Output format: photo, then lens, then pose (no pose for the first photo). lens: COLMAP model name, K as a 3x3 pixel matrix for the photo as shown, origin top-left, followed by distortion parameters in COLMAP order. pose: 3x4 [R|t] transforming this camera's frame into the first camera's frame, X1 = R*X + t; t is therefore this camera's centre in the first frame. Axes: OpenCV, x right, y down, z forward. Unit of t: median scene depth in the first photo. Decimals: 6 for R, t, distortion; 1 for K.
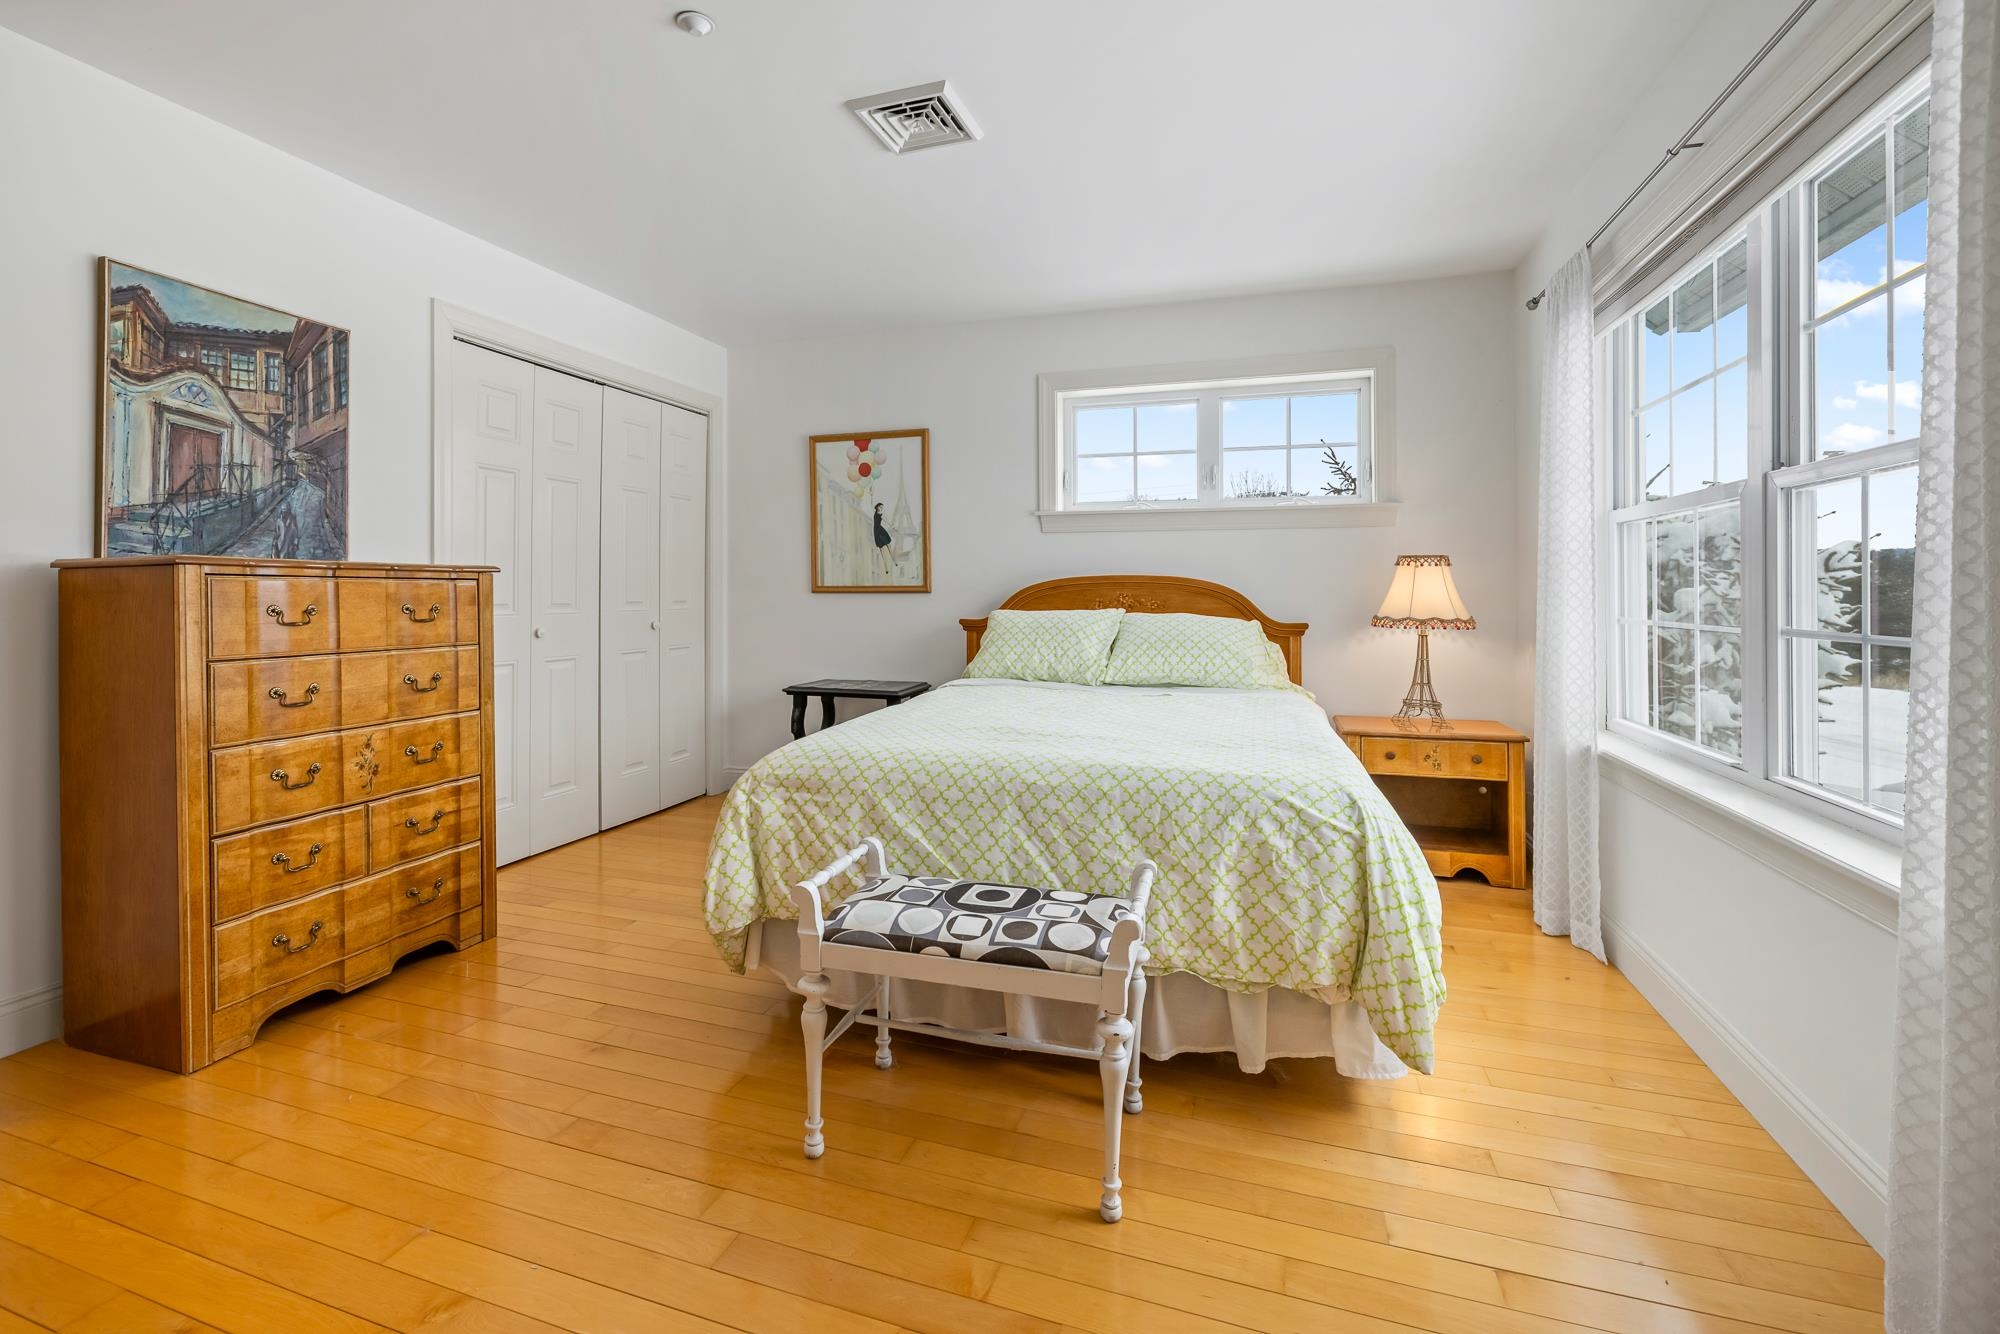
lens RADIAL K [[861.2, 0, 987.5], [0, 861.2, 589.4], [0, 0, 1]] dist [0.000622, 0.000074]
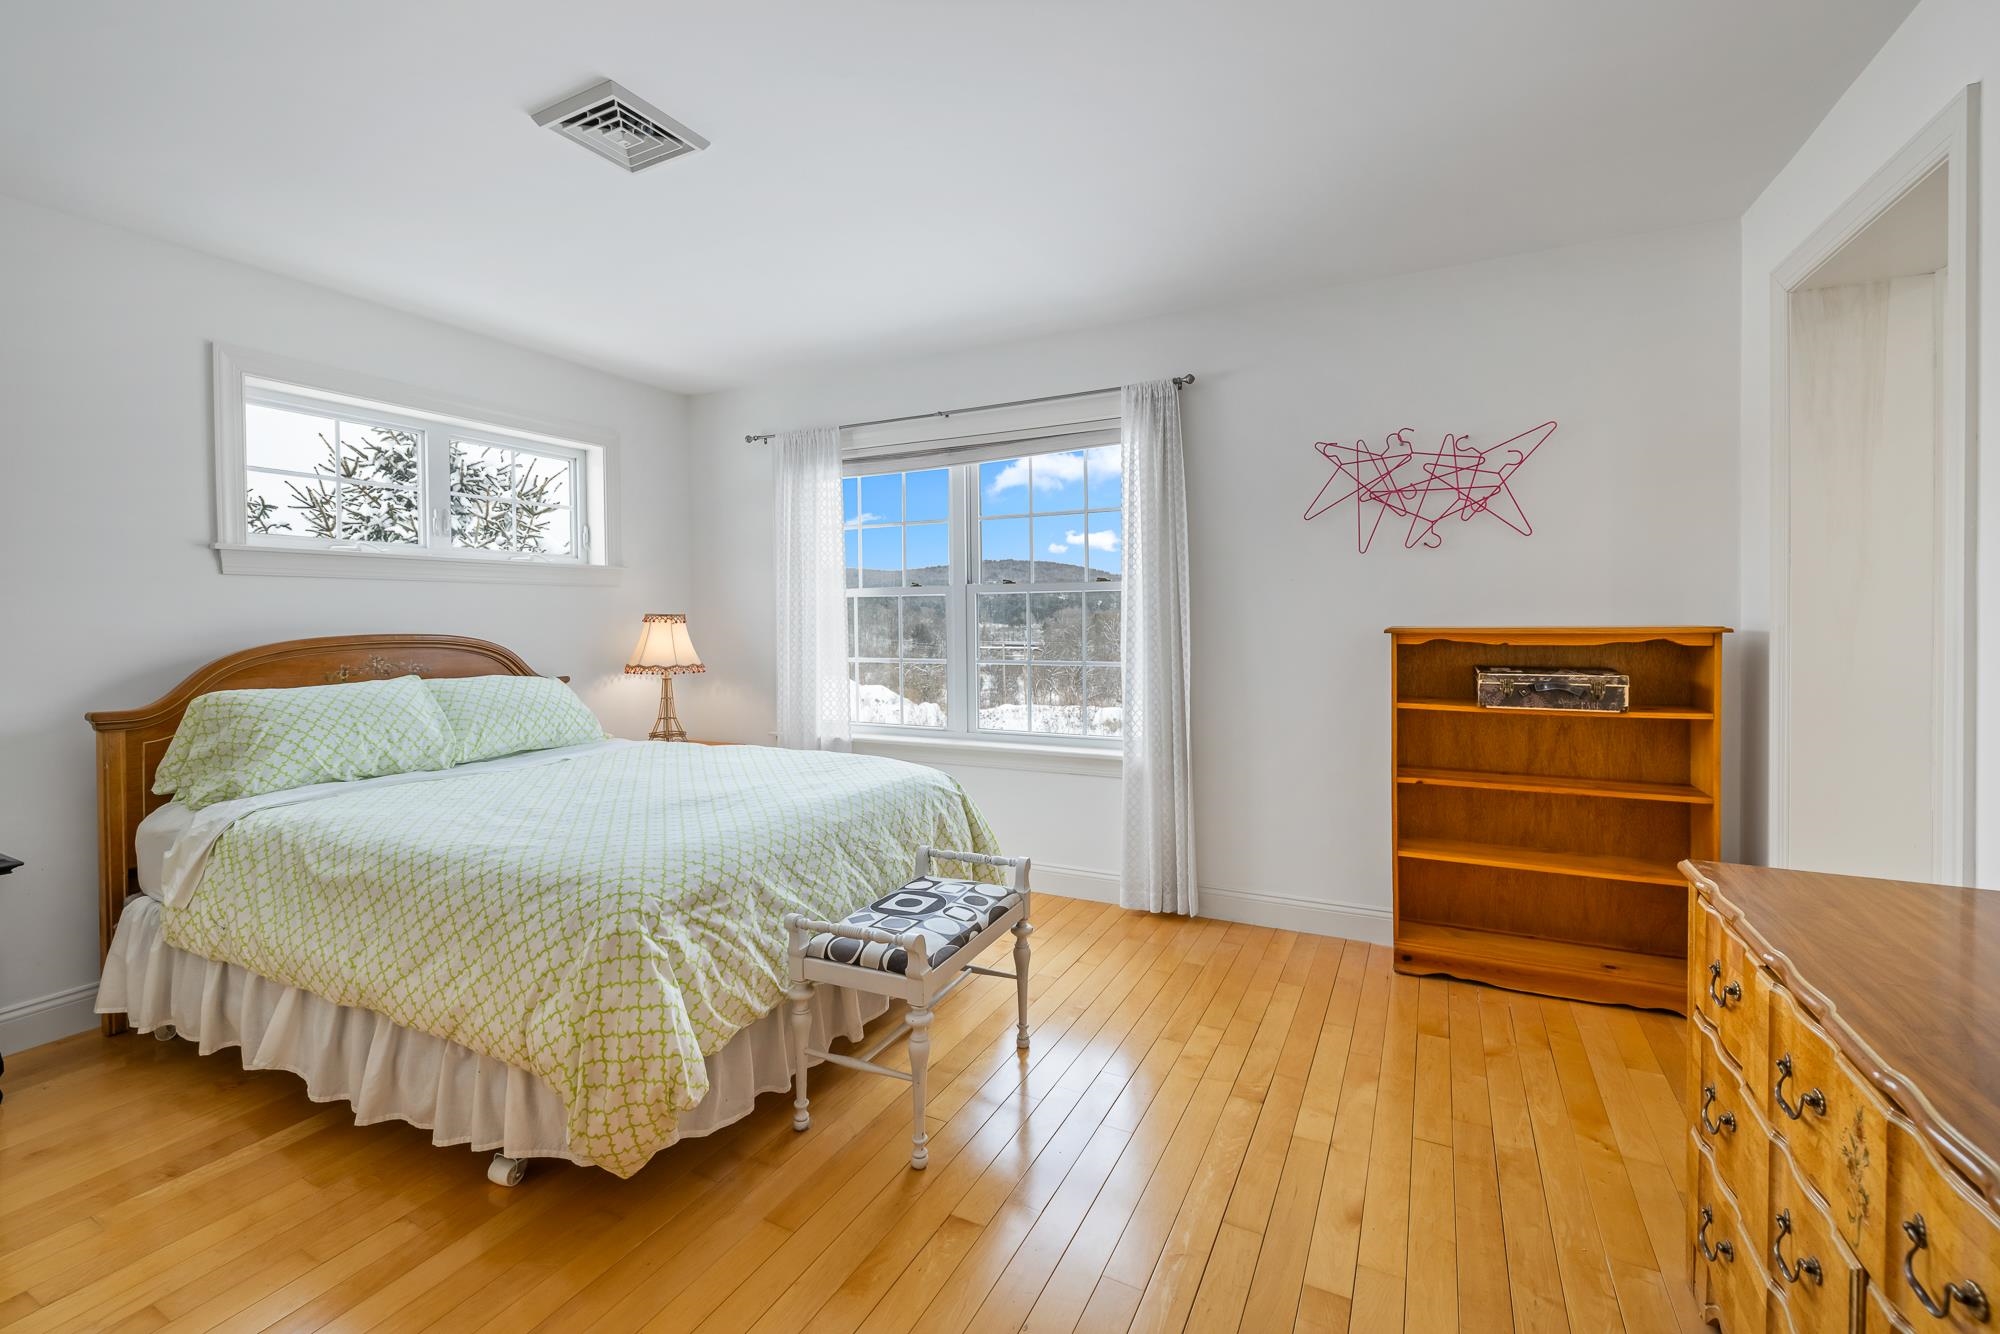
lens RADIAL K [[861.2, 0, 985.7], [0, 861.2, 621.4], [0, 0, 1]] dist [0.000622, 0.000074]
pose [[0.152001, -0.010065, 0.988329, -1.028436], [0.006164, 0.999938, 0.009235, -0.060386], [-0.988361, 0.004689, 0.152054, 0.577264]]
